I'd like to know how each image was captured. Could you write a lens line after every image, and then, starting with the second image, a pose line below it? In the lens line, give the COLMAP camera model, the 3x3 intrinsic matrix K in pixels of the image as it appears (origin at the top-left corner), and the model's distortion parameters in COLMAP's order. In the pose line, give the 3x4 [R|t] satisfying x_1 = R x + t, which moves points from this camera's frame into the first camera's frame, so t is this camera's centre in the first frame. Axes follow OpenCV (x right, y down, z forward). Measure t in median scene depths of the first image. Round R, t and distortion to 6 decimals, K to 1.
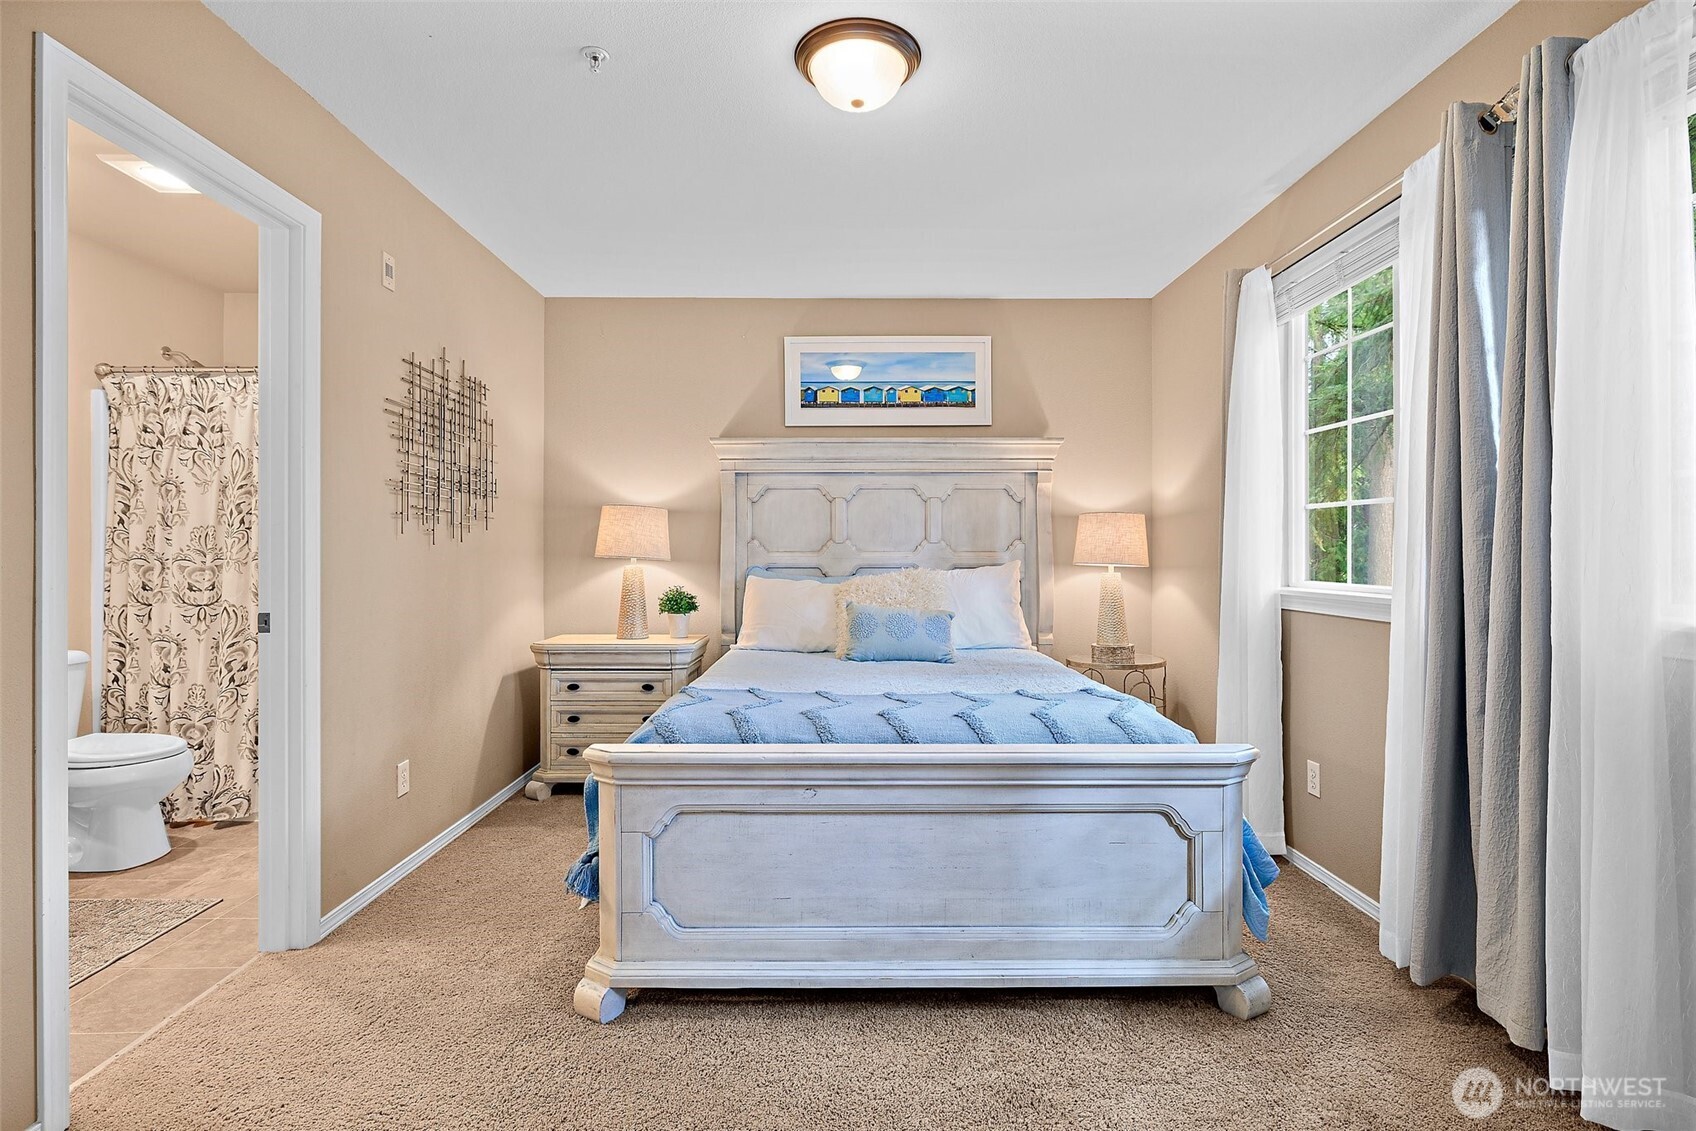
lens RADIAL K [[818.0, 0, 842.5], [0, 818.0, 559.5], [0, 0, 1]] dist [-0.012062, 0.000050]
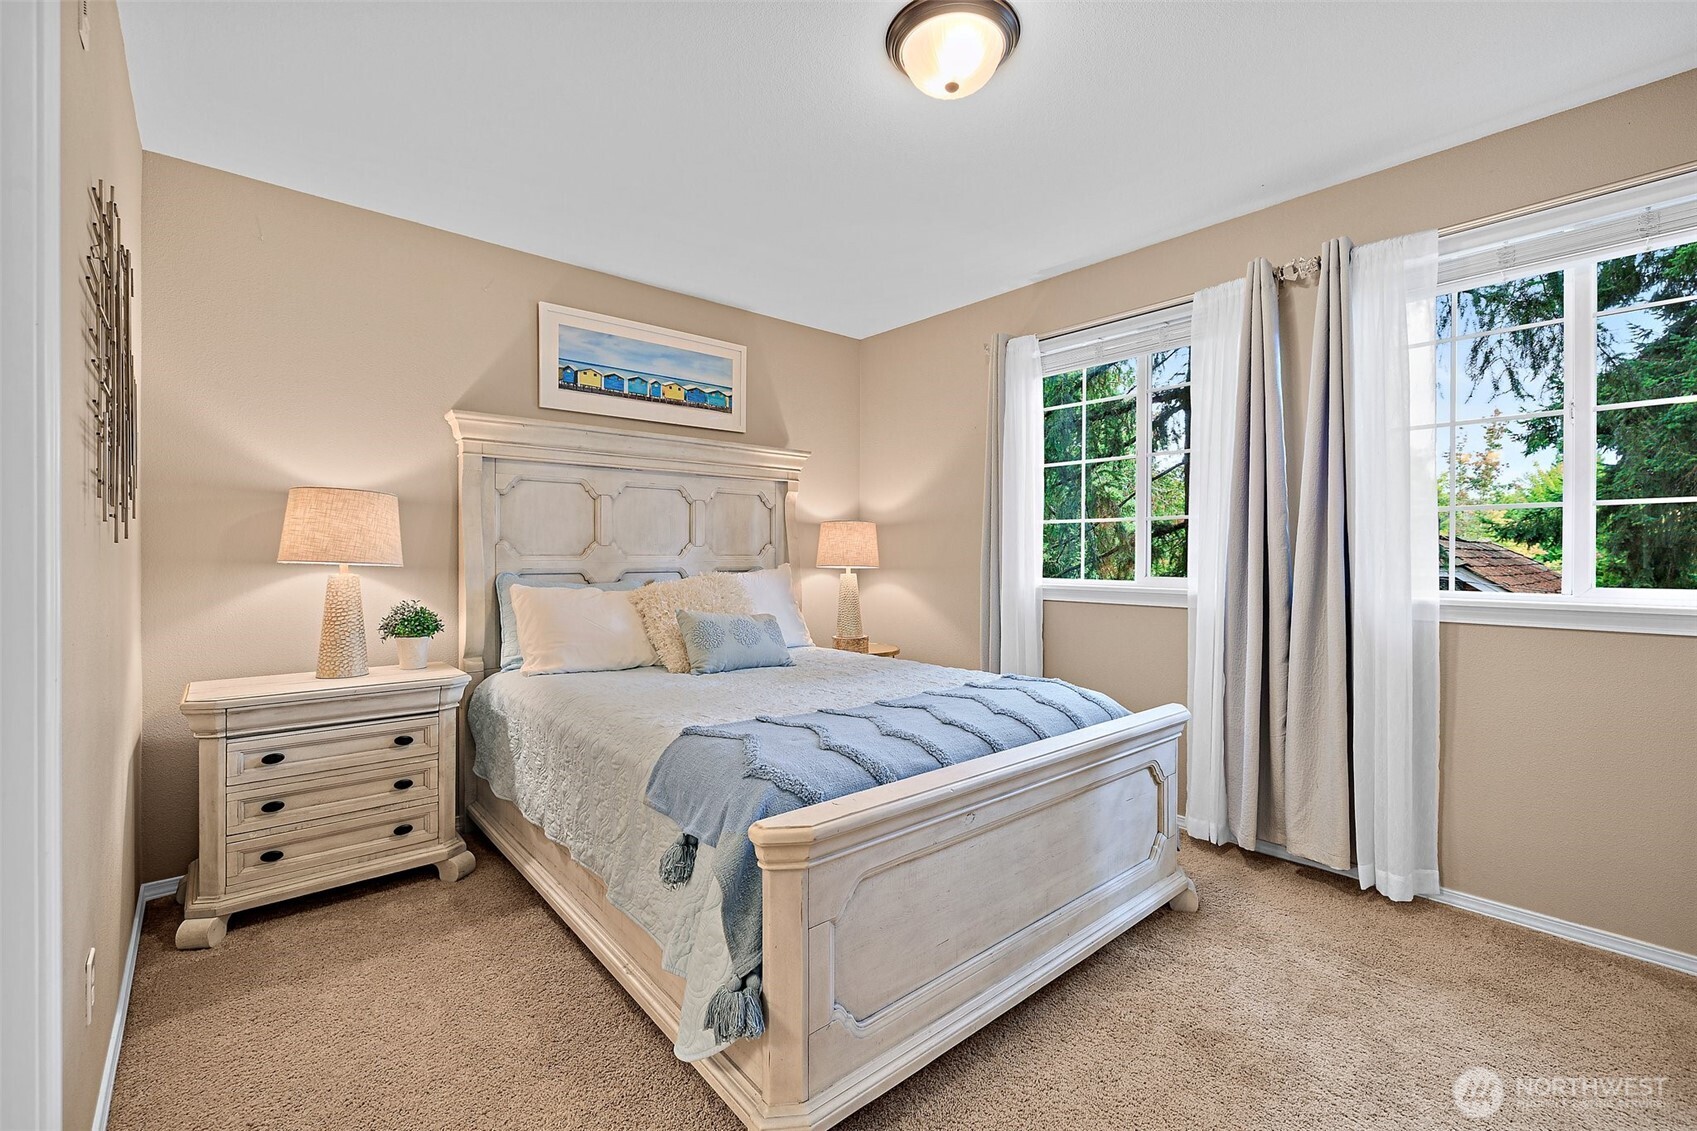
lens RADIAL K [[722.7, 0, 854.9], [0, 722.7, 567.7], [0, 0, 1]] dist [0.000043, 0.000858]
pose [[0.756319, -0.010297, 0.654122, -0.319185], [0.003435, 0.999925, 0.011769, -0.004208], [-0.654194, -0.006654, 0.756297, 0.221526]]
